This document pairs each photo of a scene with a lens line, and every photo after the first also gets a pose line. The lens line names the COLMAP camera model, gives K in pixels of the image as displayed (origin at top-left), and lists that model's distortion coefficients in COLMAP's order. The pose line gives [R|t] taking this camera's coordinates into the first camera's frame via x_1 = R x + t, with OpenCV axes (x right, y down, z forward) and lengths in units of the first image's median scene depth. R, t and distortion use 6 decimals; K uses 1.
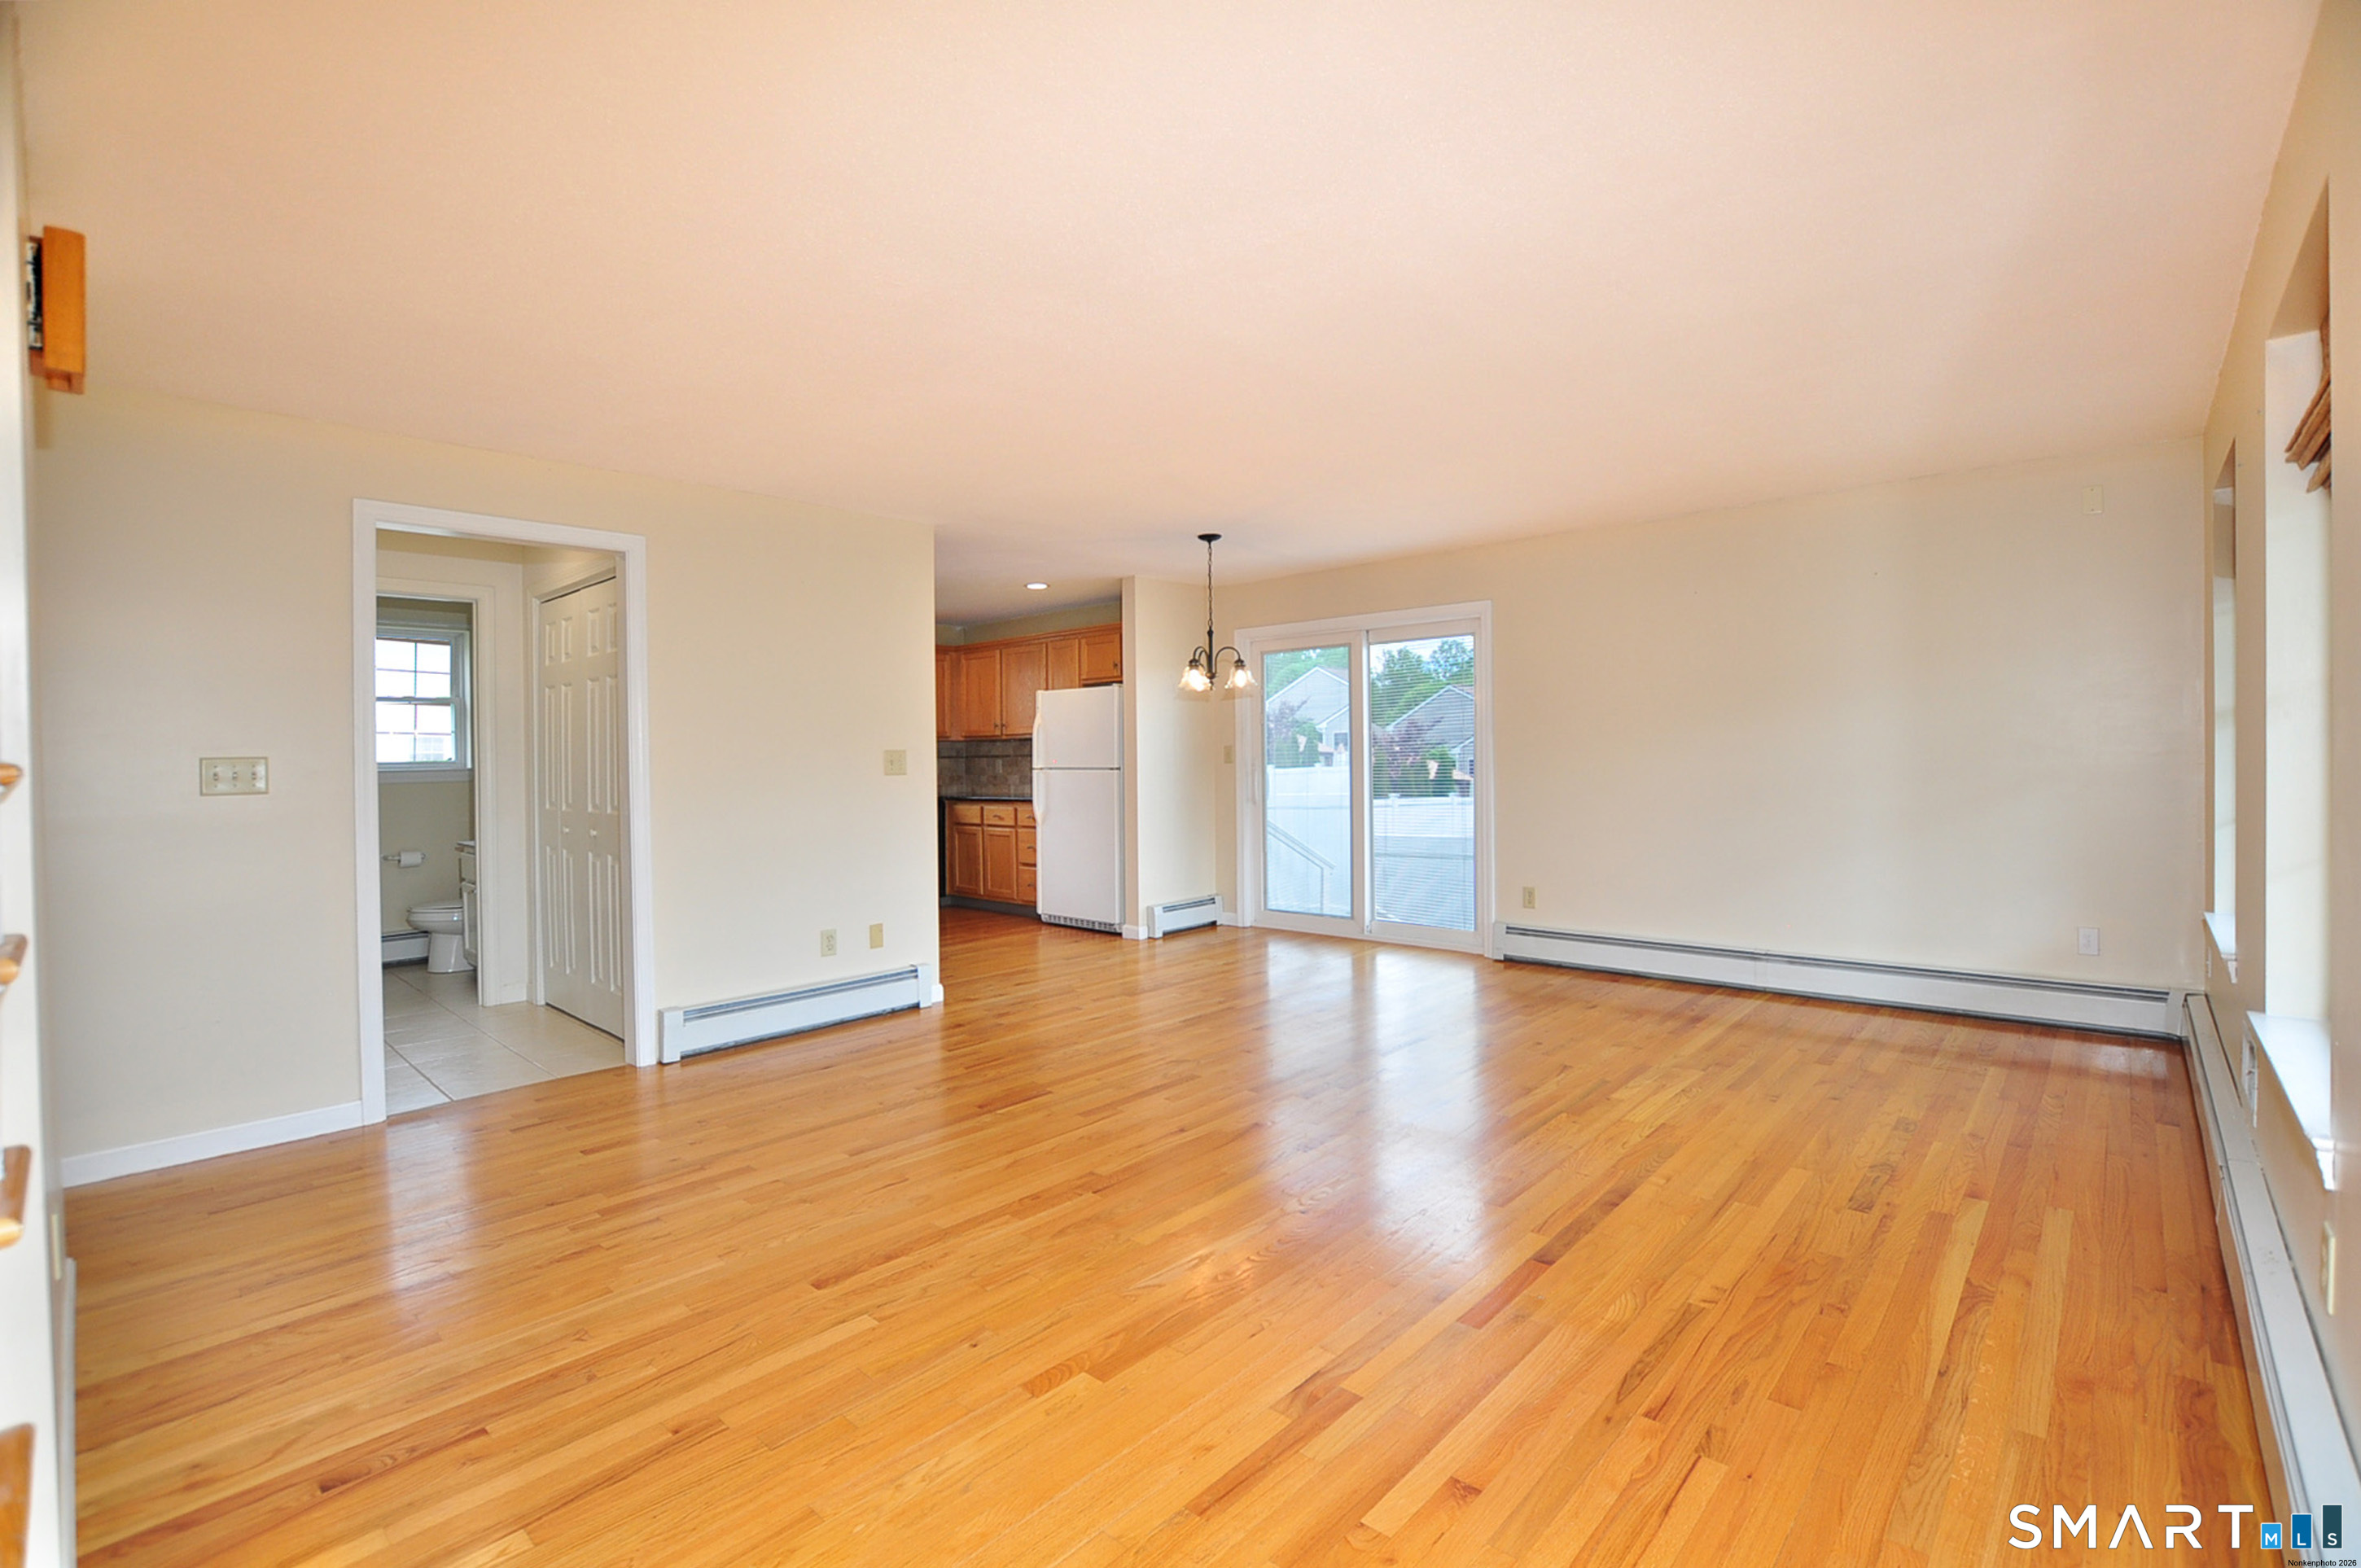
lens RADIAL K [[1040.9, 0, 1190.7], [0, 1040.9, 734.5], [0, 0, 1]] dist [-0.034182, 0.004443]
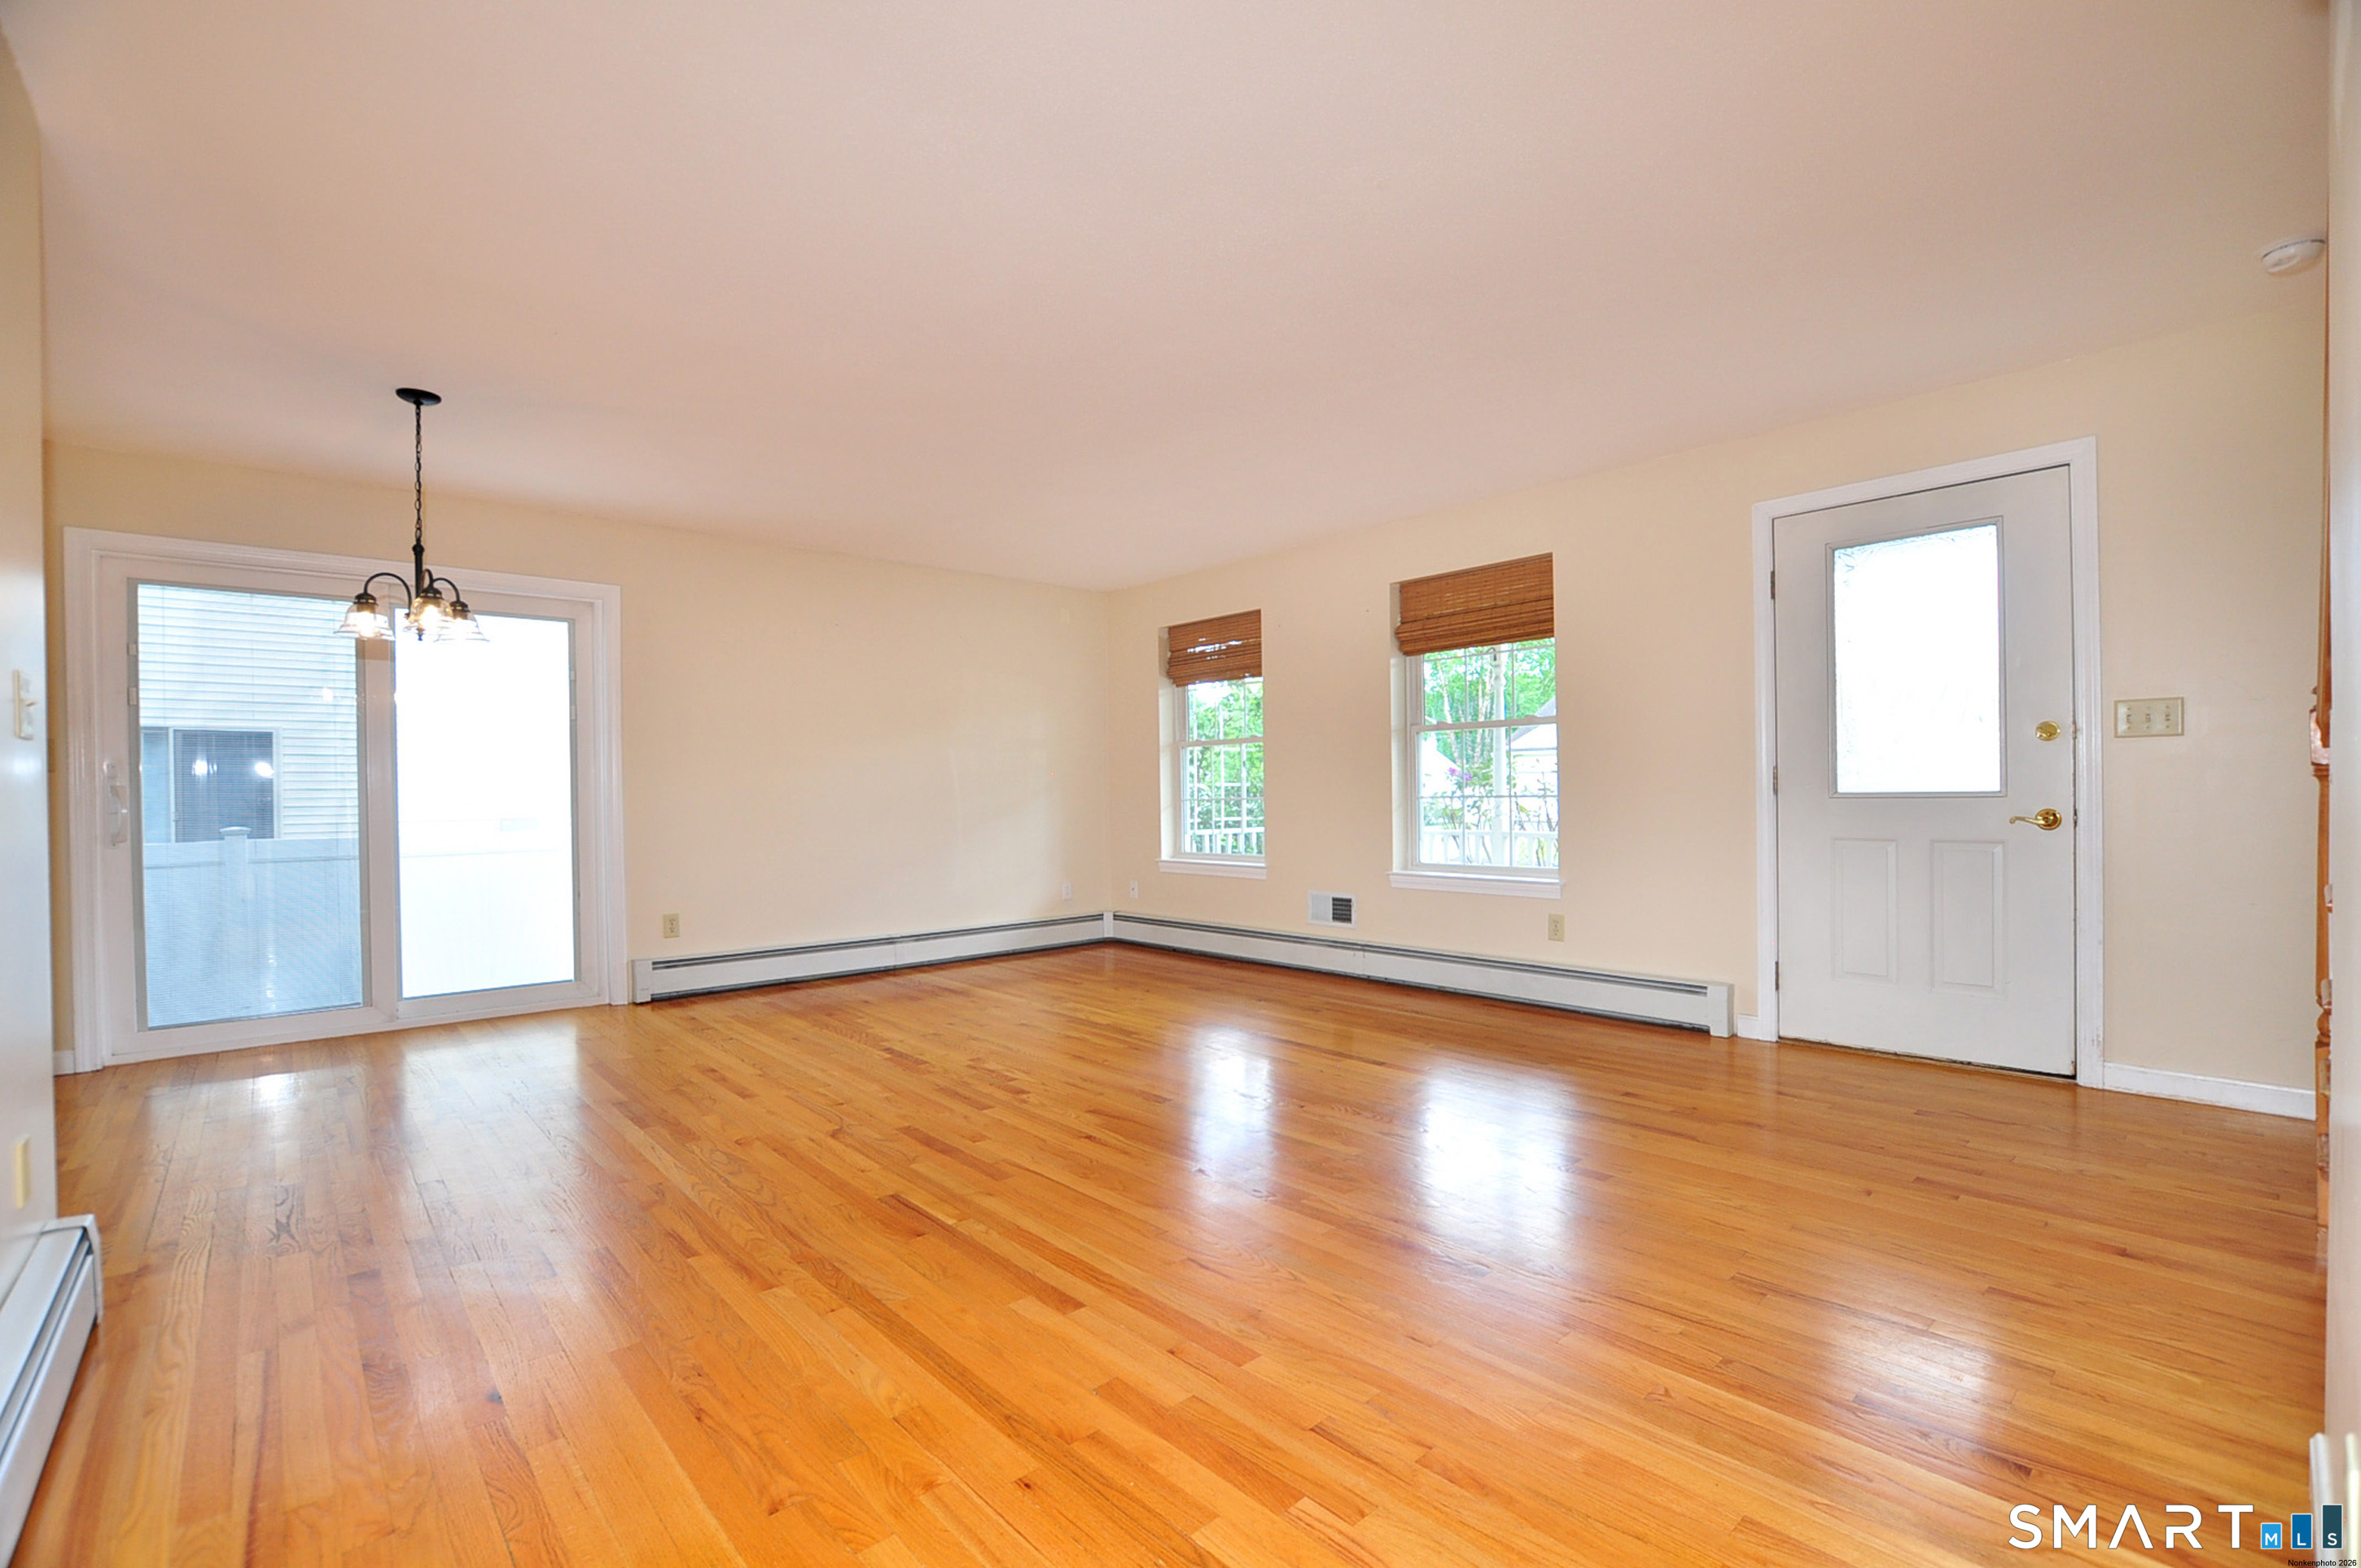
lens RADIAL K [[1040.9, 0, 1182.3], [0, 1040.9, 800.4], [0, 0, 1]] dist [-0.034182, 0.004443]
pose [[0.101413, 0.009906, 0.994795, -0.584855], [-0.005742, 0.999940, -0.009372, 0.061315], [-0.994828, -0.004761, 0.101464, 0.531771]]
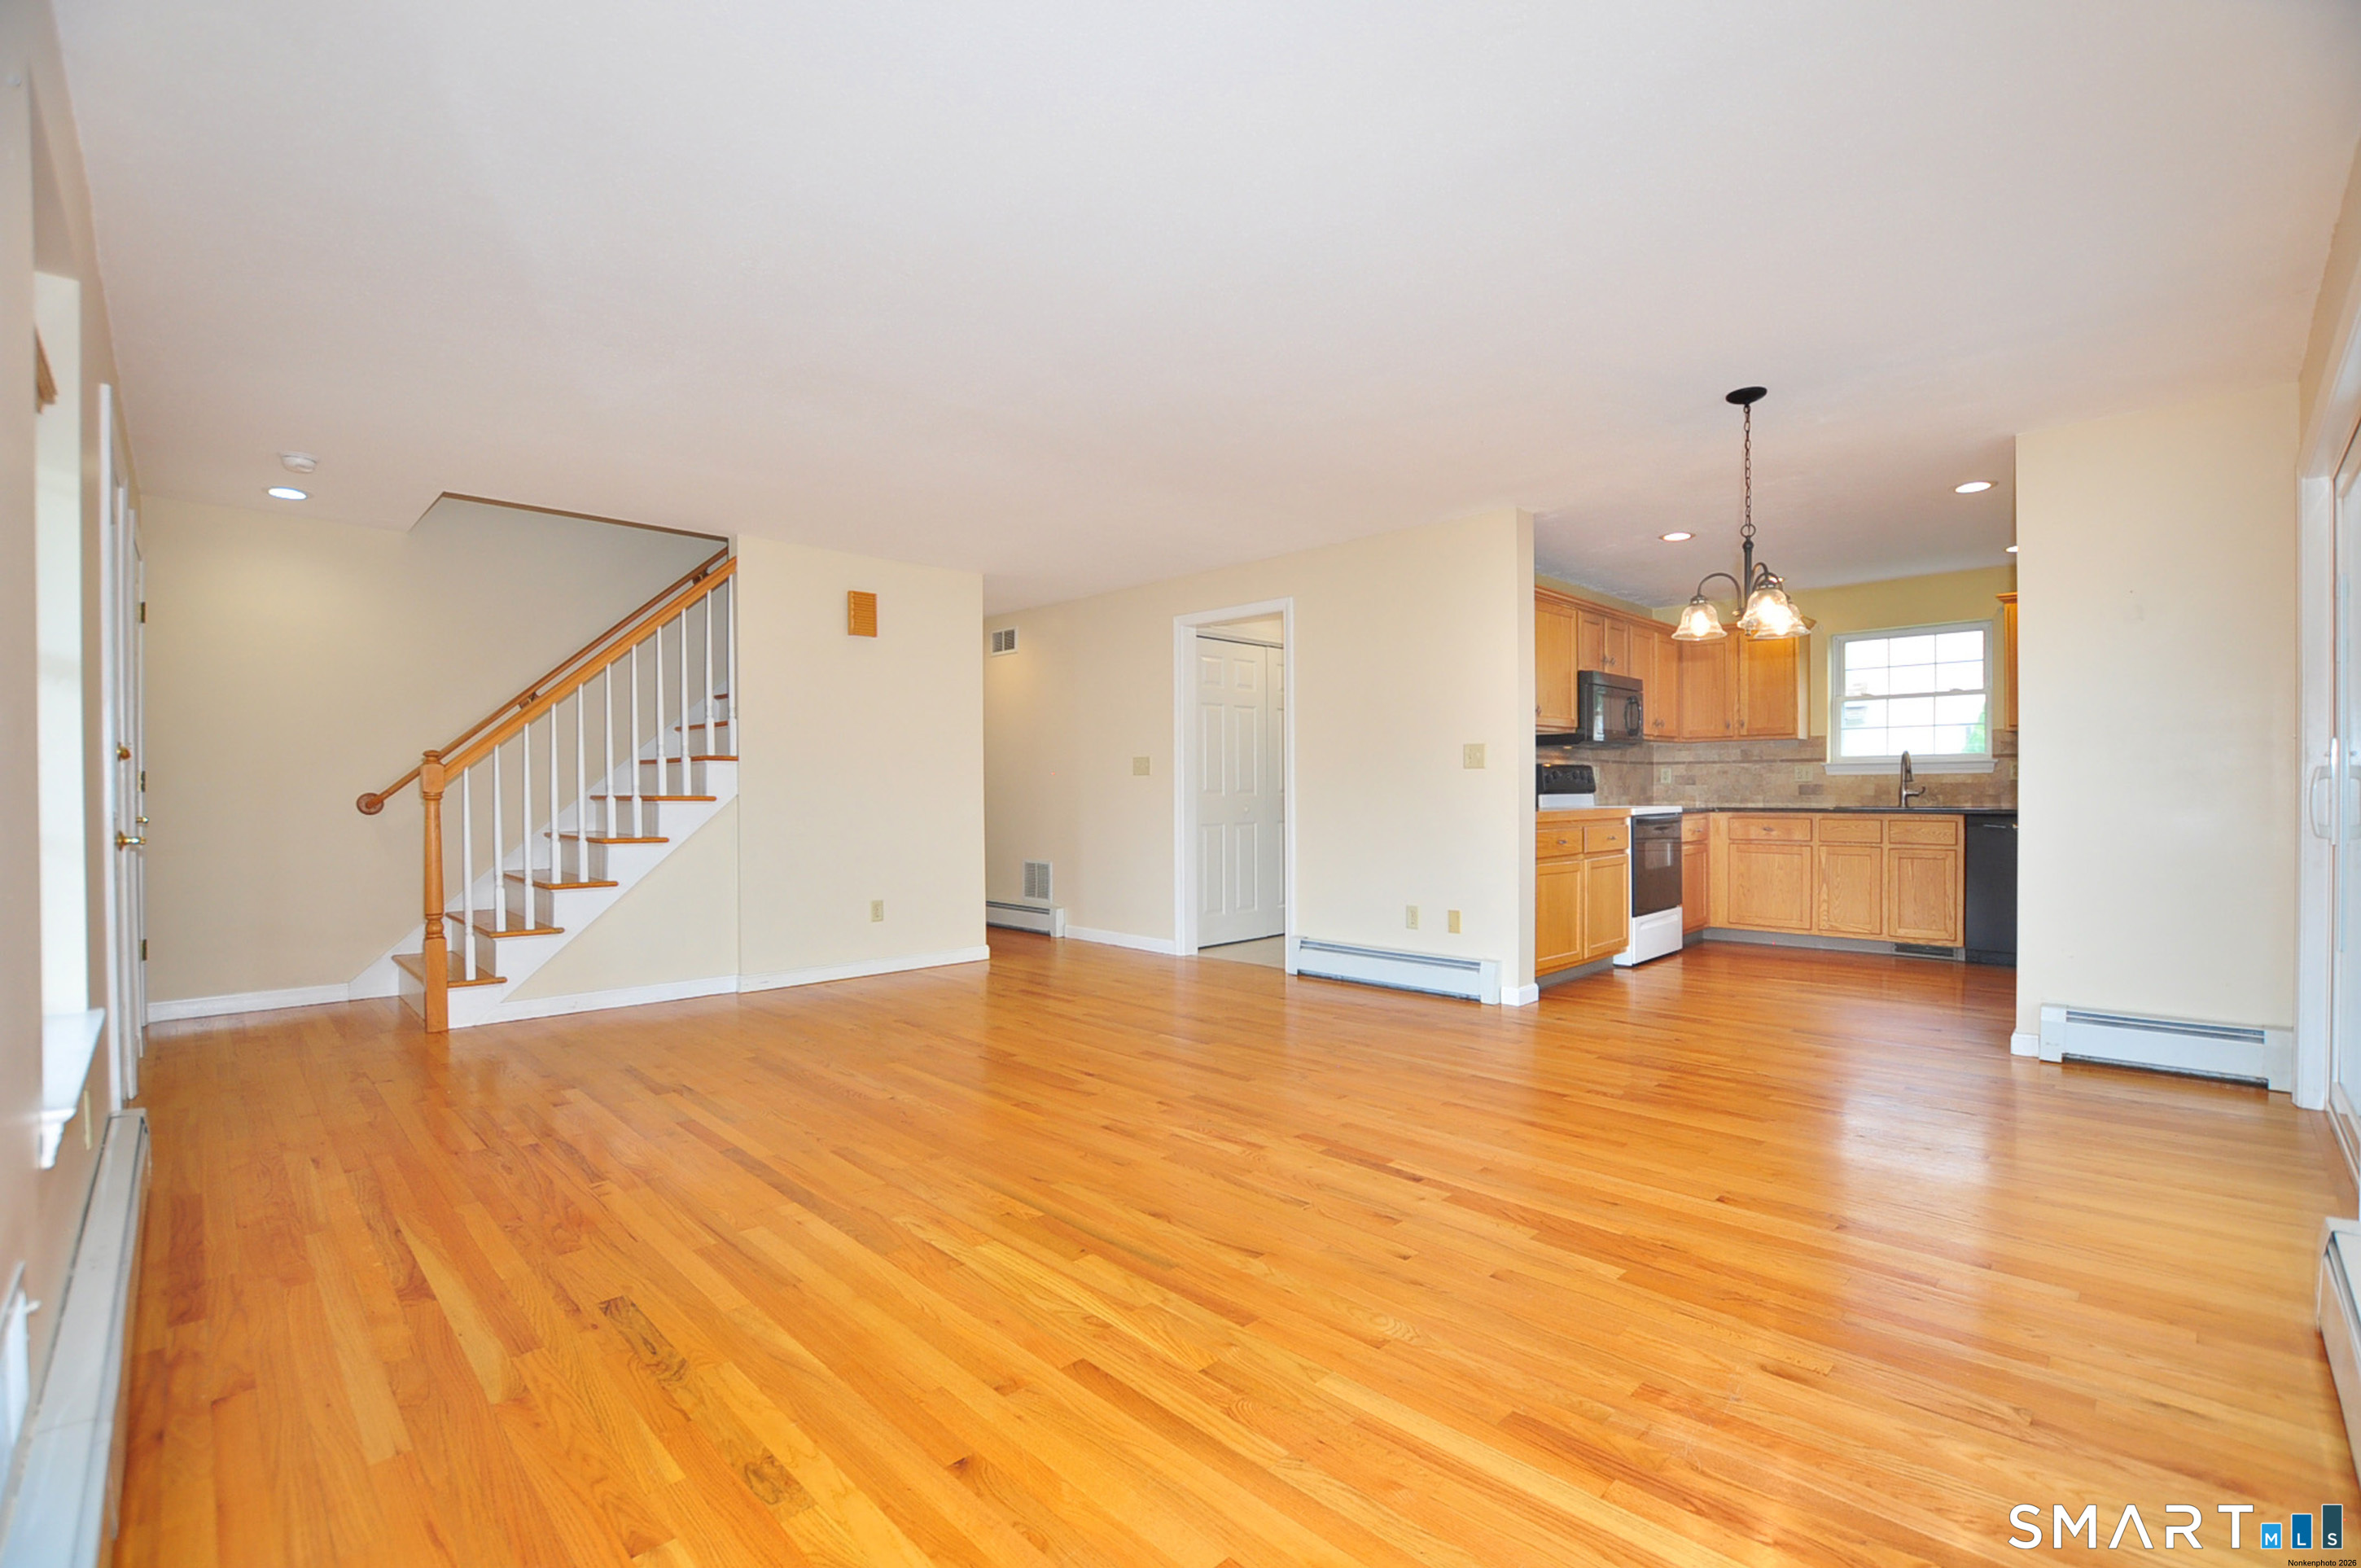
lens RADIAL K [[1040.9, 0, 1197.6], [0, 1040.9, 776.5], [0, 0, 1]] dist [-0.034182, 0.004443]
pose [[-0.041108, 0.002839, -0.999151, 0.715110], [0.023948, 0.999711, 0.001855, 0.038092], [0.998868, -0.023852, -0.041164, 0.752961]]
